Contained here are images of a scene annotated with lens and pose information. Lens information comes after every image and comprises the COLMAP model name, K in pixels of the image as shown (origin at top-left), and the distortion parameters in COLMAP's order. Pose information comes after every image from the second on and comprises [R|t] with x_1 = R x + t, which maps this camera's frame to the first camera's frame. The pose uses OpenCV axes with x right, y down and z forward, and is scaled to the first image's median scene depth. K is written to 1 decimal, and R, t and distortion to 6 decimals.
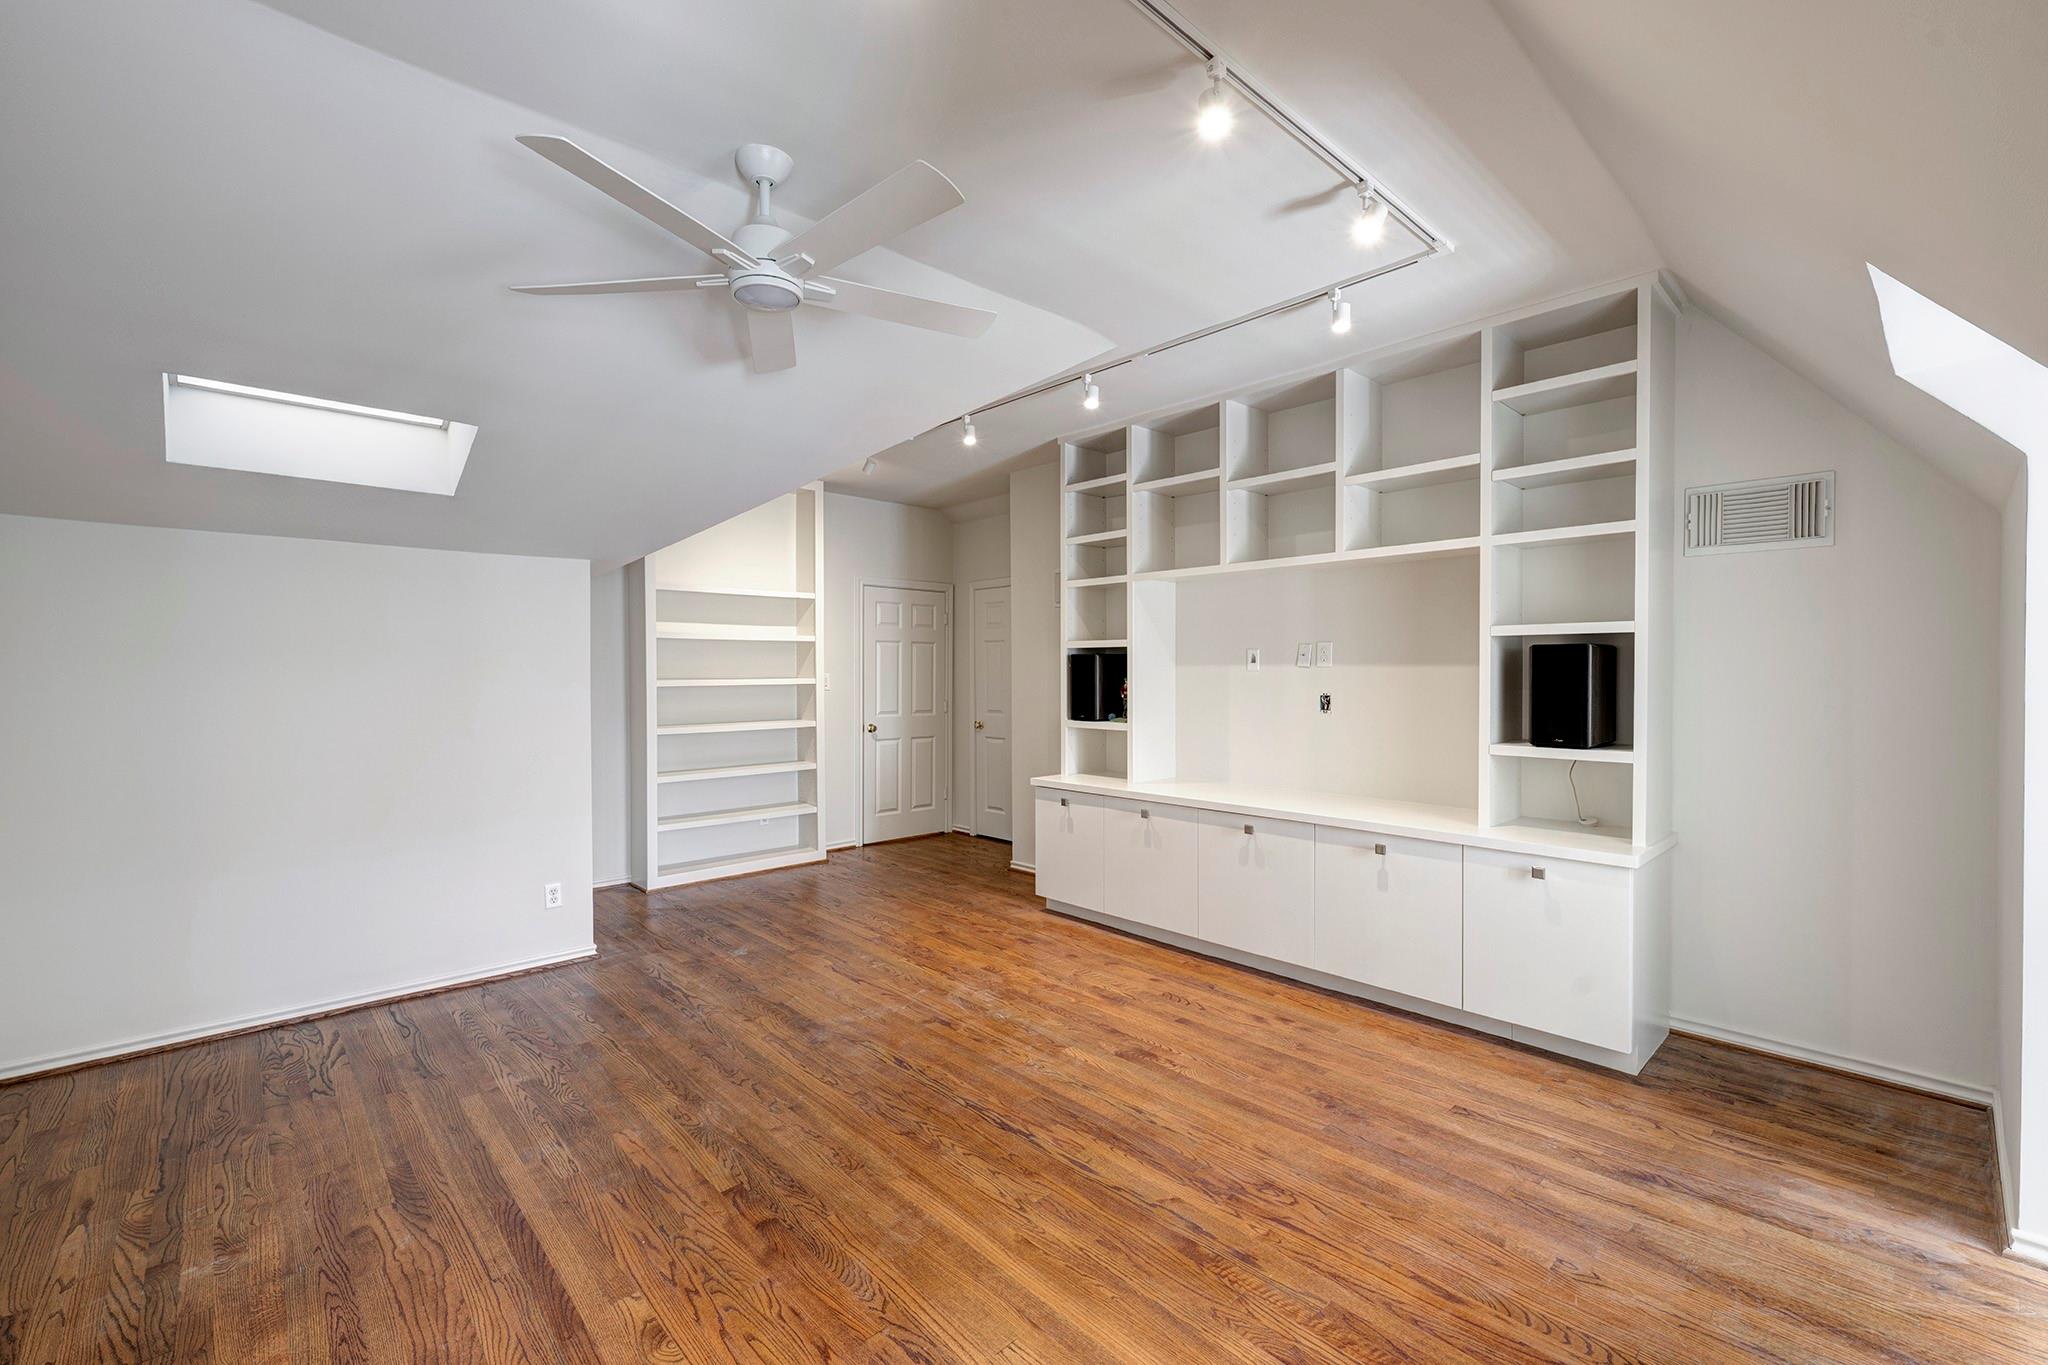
lens RADIAL K [[867.2, 0, 1023.0], [0, 867.2, 680.0], [0, 0, 1]] dist [-0.000351, 0.000048]
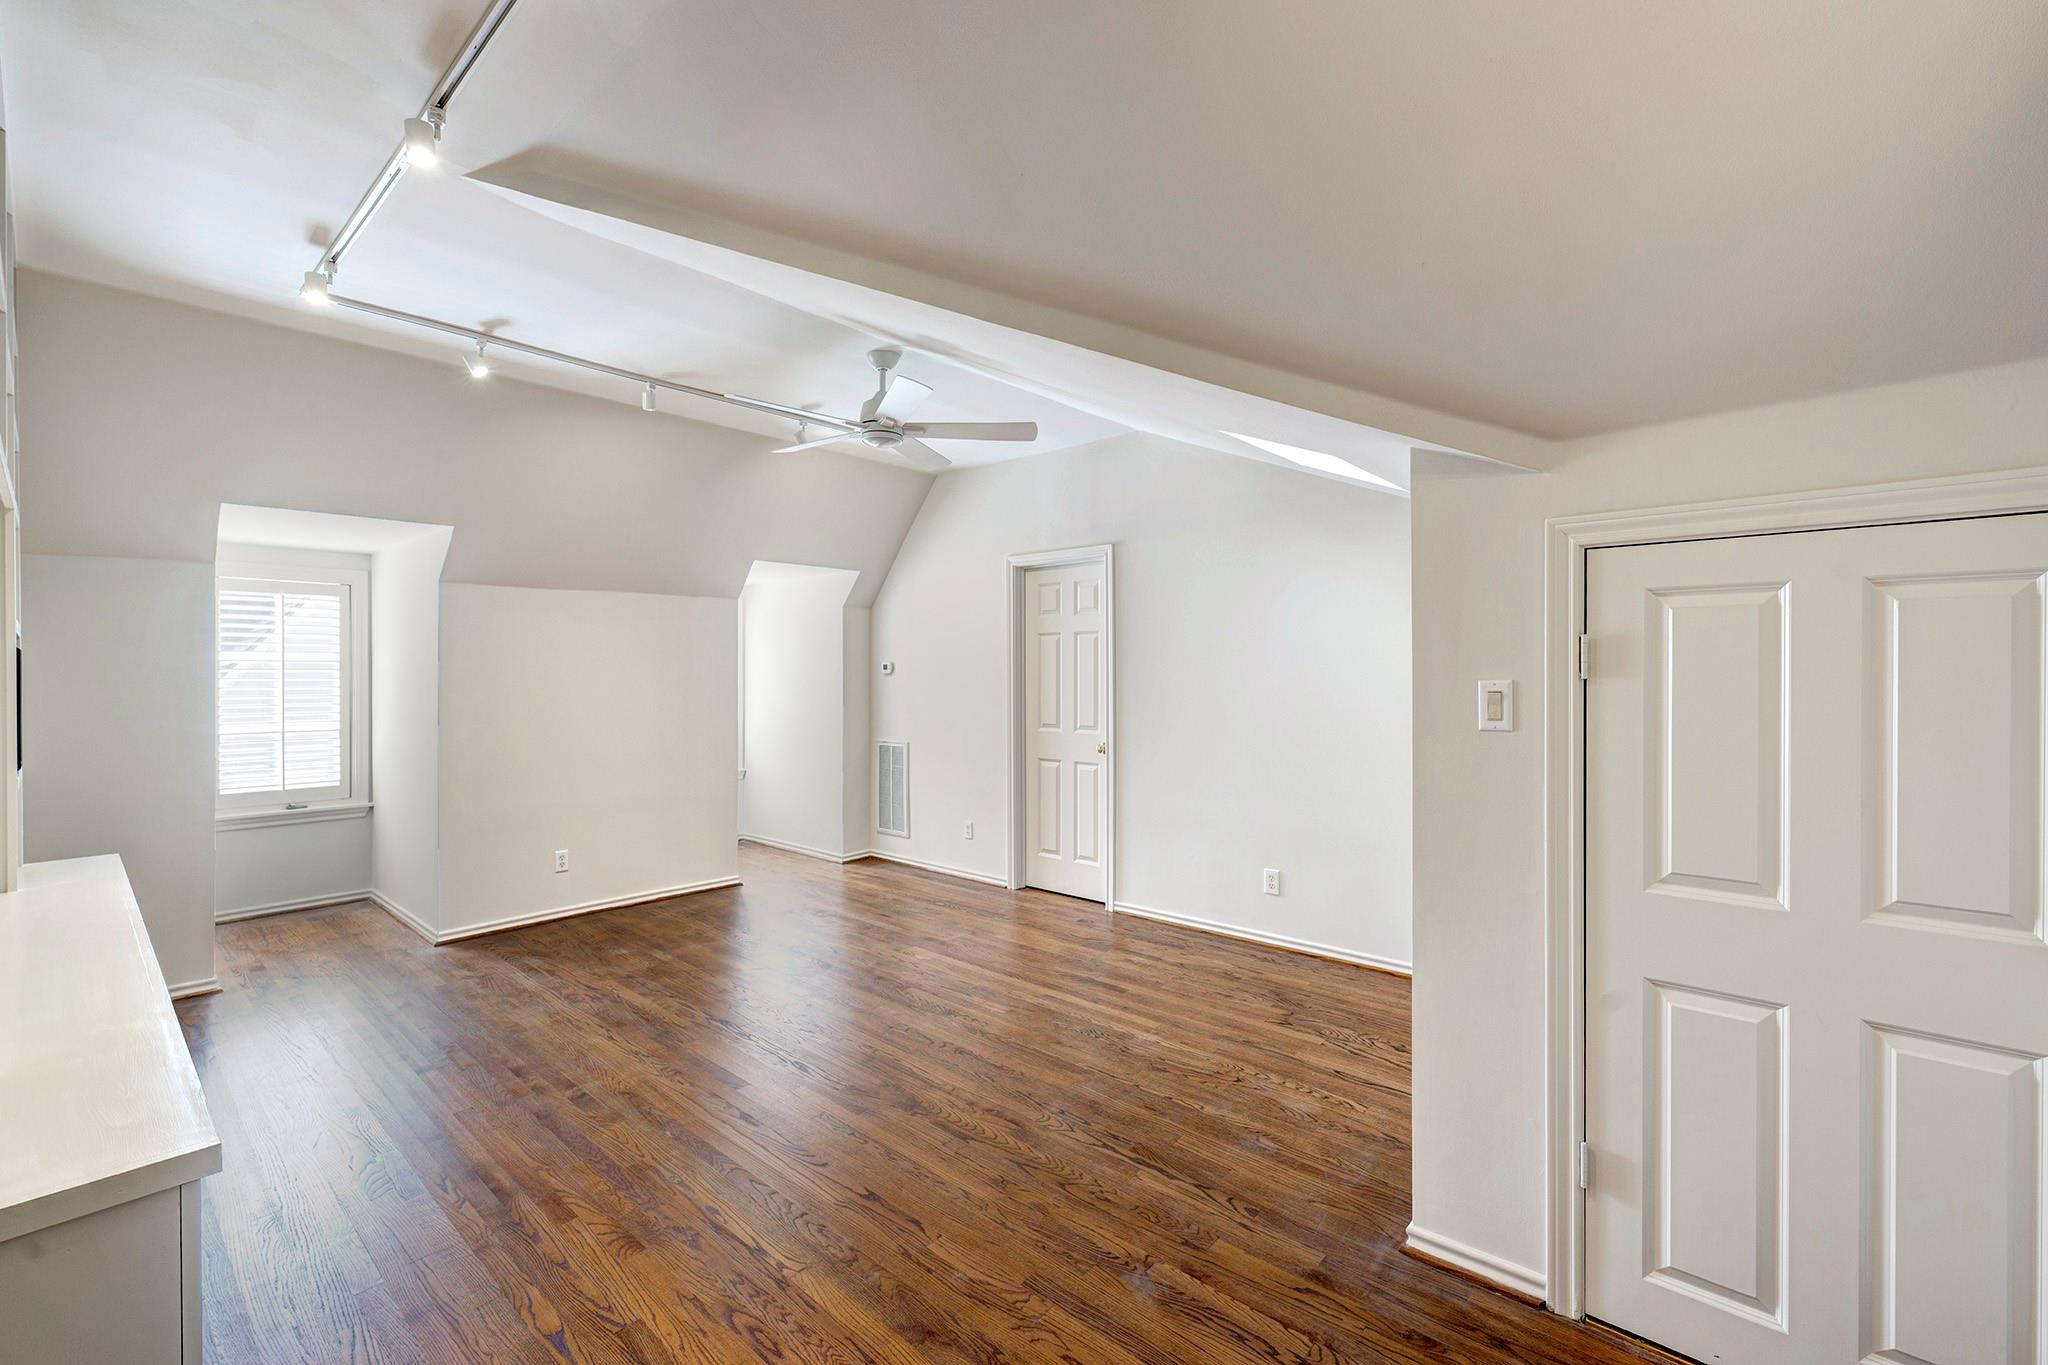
lens RADIAL K [[843.3, 0, 1026.0], [0, 843.3, 676.5], [0, 0, 1]] dist [-0.000188, -0.000009]
pose [[-0.994505, 0.006414, -0.104497, -0.330020], [0.004902, 0.999880, 0.014720, -0.039774], [0.104579, 0.014127, -0.994416, 2.192438]]
